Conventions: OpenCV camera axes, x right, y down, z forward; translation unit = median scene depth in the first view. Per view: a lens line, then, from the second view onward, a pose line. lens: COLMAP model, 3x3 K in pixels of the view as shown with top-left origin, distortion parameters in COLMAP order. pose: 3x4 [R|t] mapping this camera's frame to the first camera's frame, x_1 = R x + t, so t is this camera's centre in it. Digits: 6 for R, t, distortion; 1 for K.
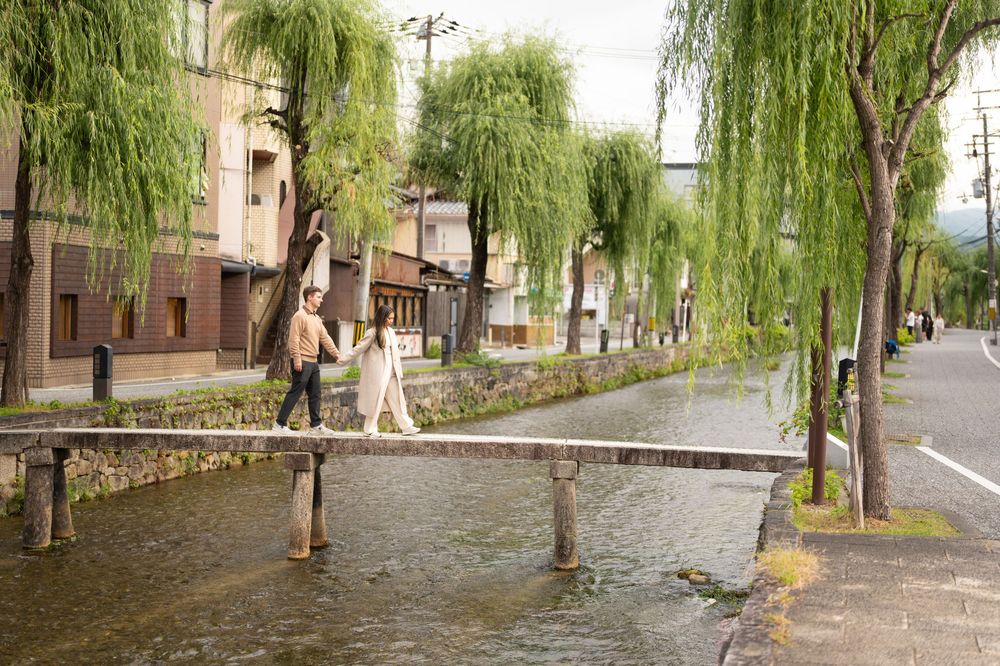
lens RADIAL K [[1345.9, 0, 500.0], [0, 1345.9, 330.5], [0, 0, 1]] dist [-0.031991, 0.000000]
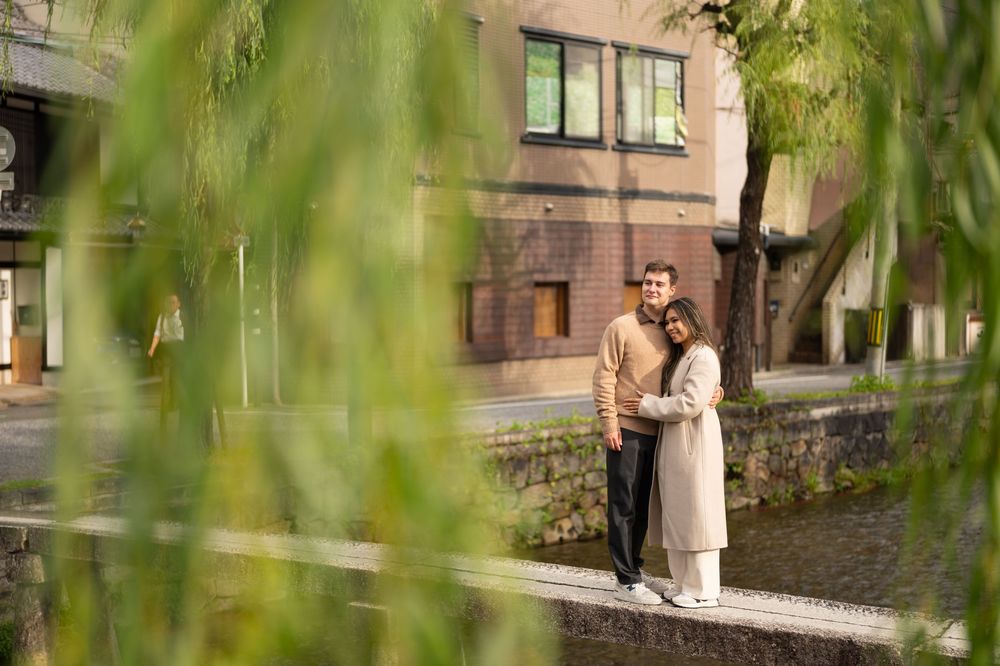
lens RADIAL K [[1345.9, 0, 504.1], [0, 1345.9, 336.3], [0, 0, 1]] dist [-0.031991, 0.000000]
pose [[0.868810, -0.008610, -0.495071, 0.076336], [0.018984, 0.999693, 0.015929, -0.007748], [0.494782, -0.023238, 0.868706, 0.341249]]
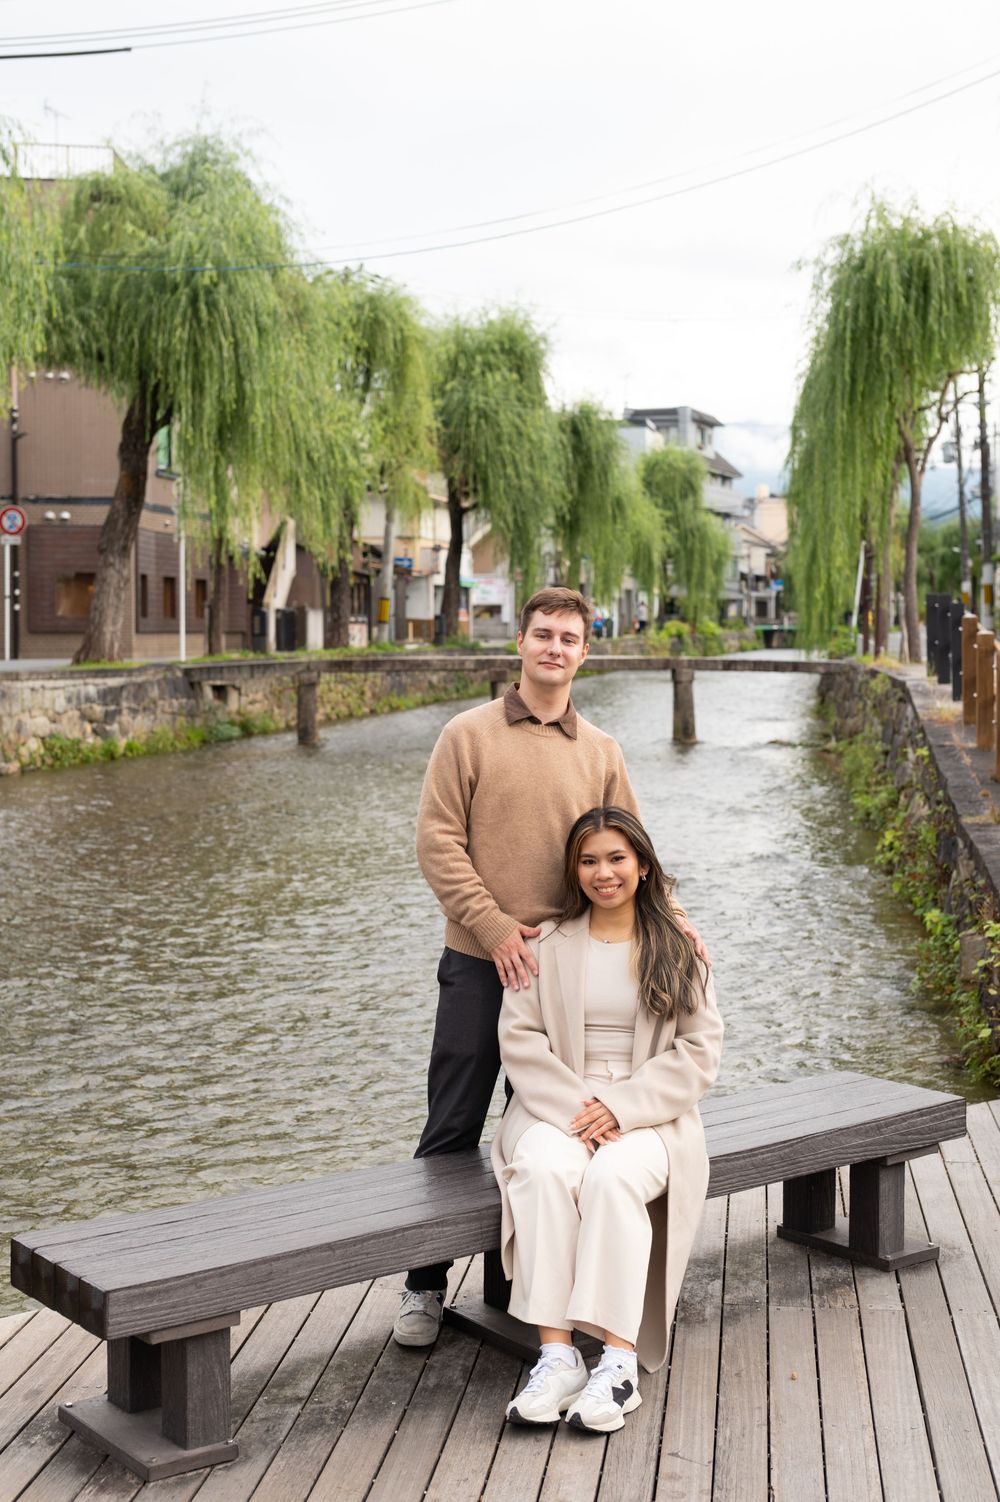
lens RADIAL K [[2021.5, 0, 498.6], [0, 2021.5, 751.6], [0, 0, 1]] dist [-0.031991, 0.000000]
pose [[0.991755, -0.029382, 0.124734, -0.156392], [0.023684, 0.998618, 0.046921, 0.029238], [-0.125940, -0.043580, 0.991080, -0.413416]]
